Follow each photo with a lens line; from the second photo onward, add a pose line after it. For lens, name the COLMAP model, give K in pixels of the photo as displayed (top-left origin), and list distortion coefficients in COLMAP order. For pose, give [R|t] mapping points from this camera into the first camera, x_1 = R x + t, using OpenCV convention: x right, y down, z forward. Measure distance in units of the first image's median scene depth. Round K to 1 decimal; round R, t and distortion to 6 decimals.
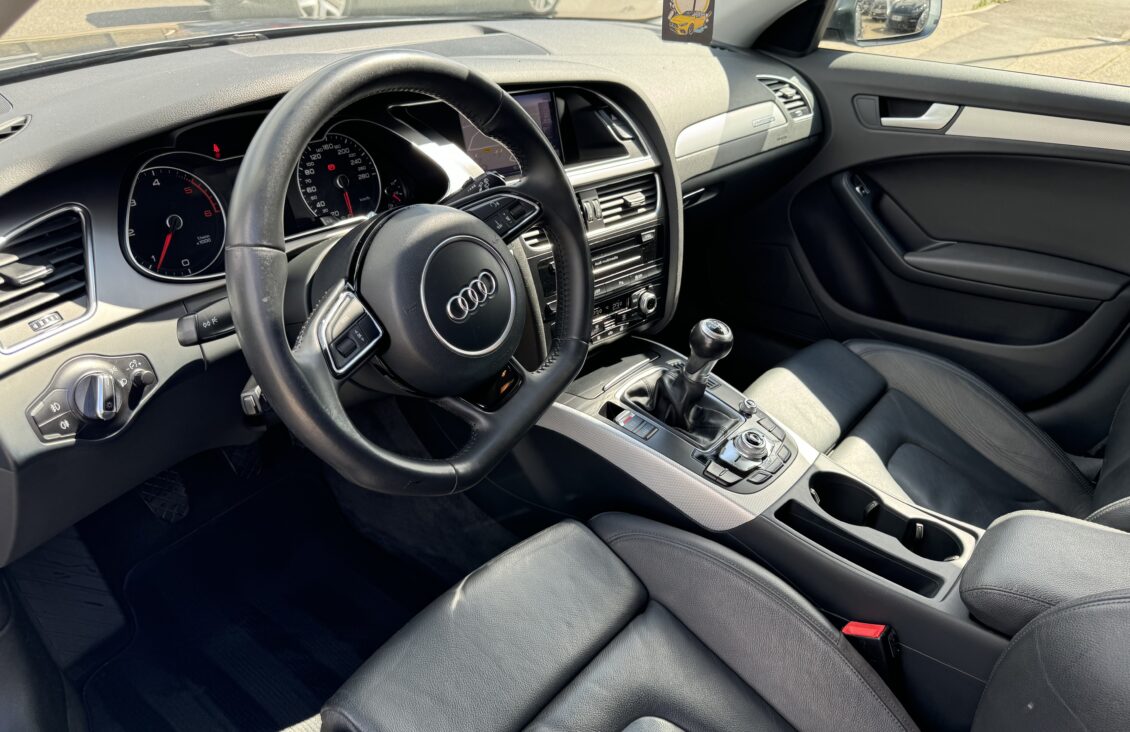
lens RADIAL K [[840.8, 0, 569.1], [0, 840.8, 367.4], [0, 0, 1]] dist [0.015412, -0.021699]
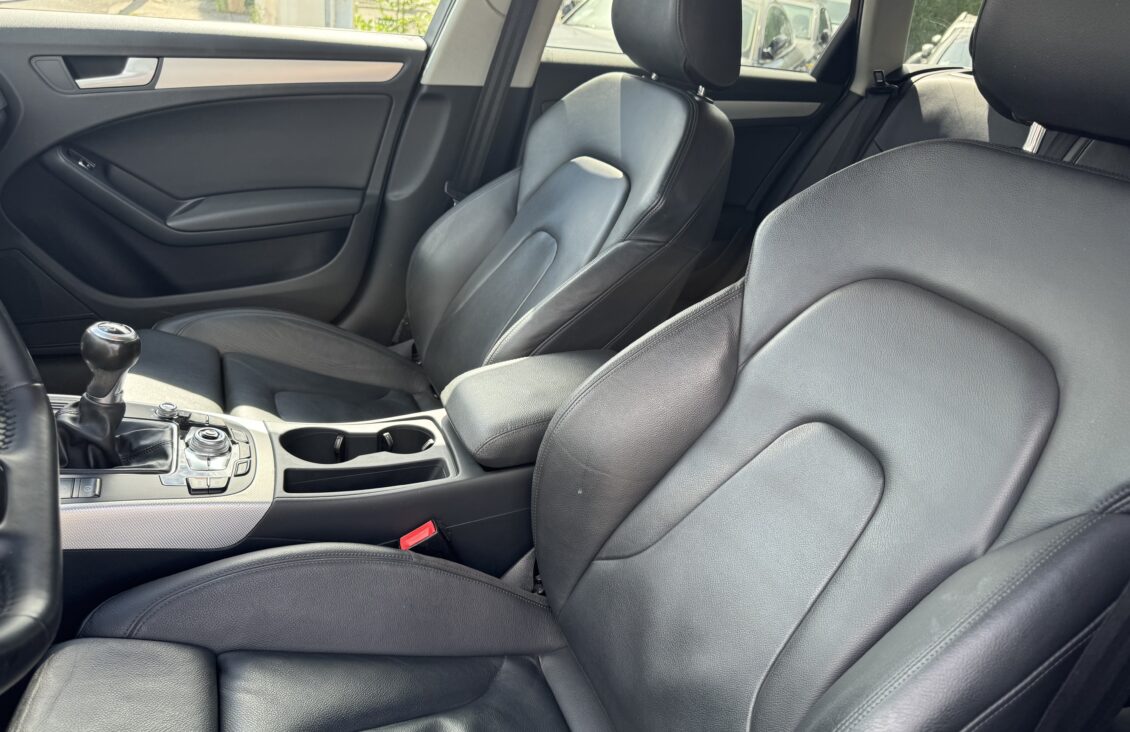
lens RADIAL K [[840.8, 0, 564.0], [0, 840.8, 373.3], [0, 0, 1]] dist [0.015412, -0.021699]
pose [[0.447491, -0.366296, 0.815830, -0.254803], [0.359765, 0.908927, 0.210761, -0.020168], [-0.818731, 0.199194, 0.538517, 0.182108]]
